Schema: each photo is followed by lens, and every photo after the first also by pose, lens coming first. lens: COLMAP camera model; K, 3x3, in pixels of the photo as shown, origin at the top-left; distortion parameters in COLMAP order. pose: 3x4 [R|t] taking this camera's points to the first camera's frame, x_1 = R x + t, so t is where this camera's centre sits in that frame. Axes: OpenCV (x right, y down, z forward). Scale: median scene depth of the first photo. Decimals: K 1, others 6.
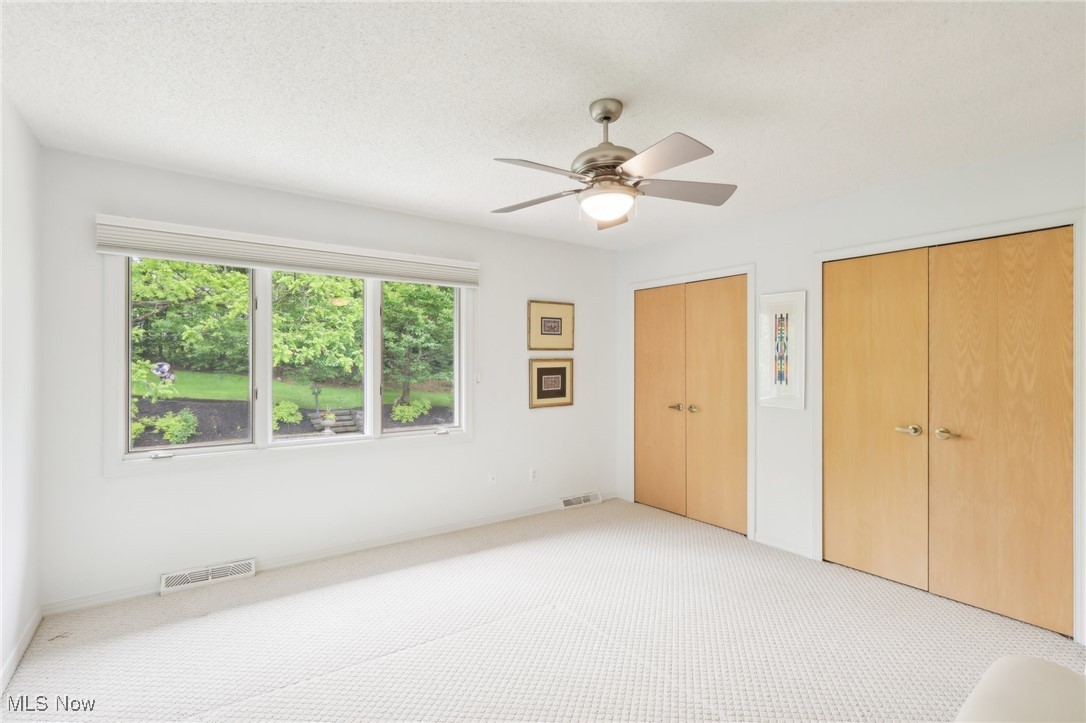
lens RADIAL K [[509.3, 0, 547.5], [0, 509.3, 364.8], [0, 0, 1]] dist [-0.002958, 0.000266]
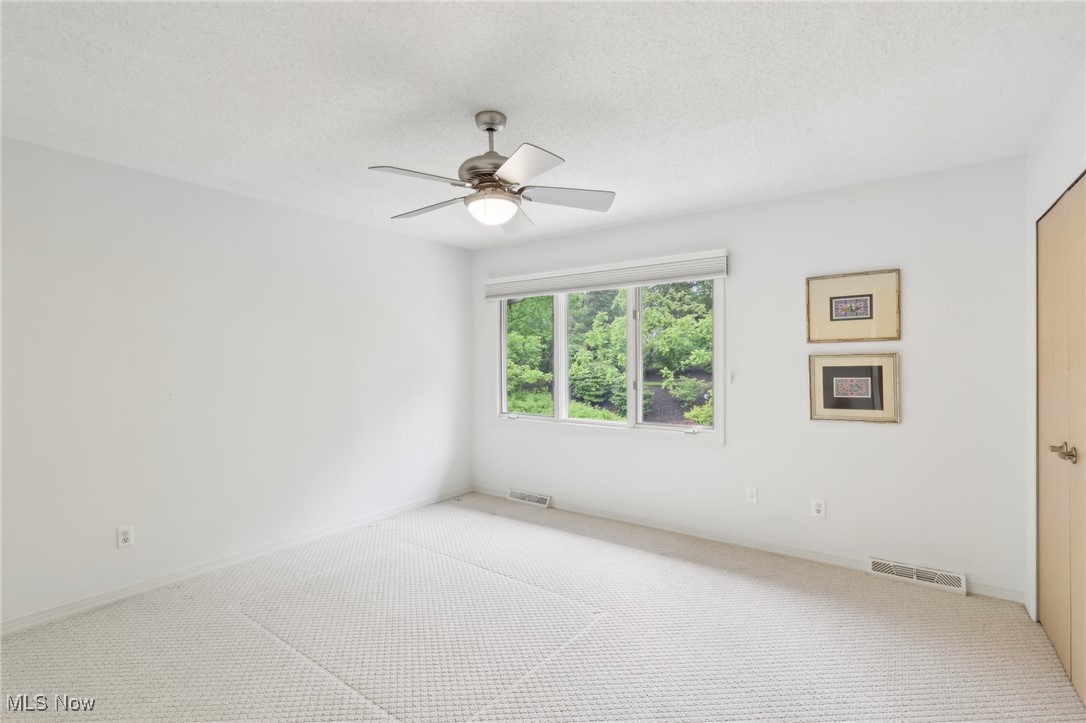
lens RADIAL K [[509.3, 0, 548.0], [0, 509.3, 358.6], [0, 0, 1]] dist [-0.002958, 0.000266]
pose [[0.312869, -0.003290, -0.949791, 0.548430], [0.003776, 0.999990, -0.002219, -0.005136], [0.949789, -0.002892, 0.312879, 0.376627]]
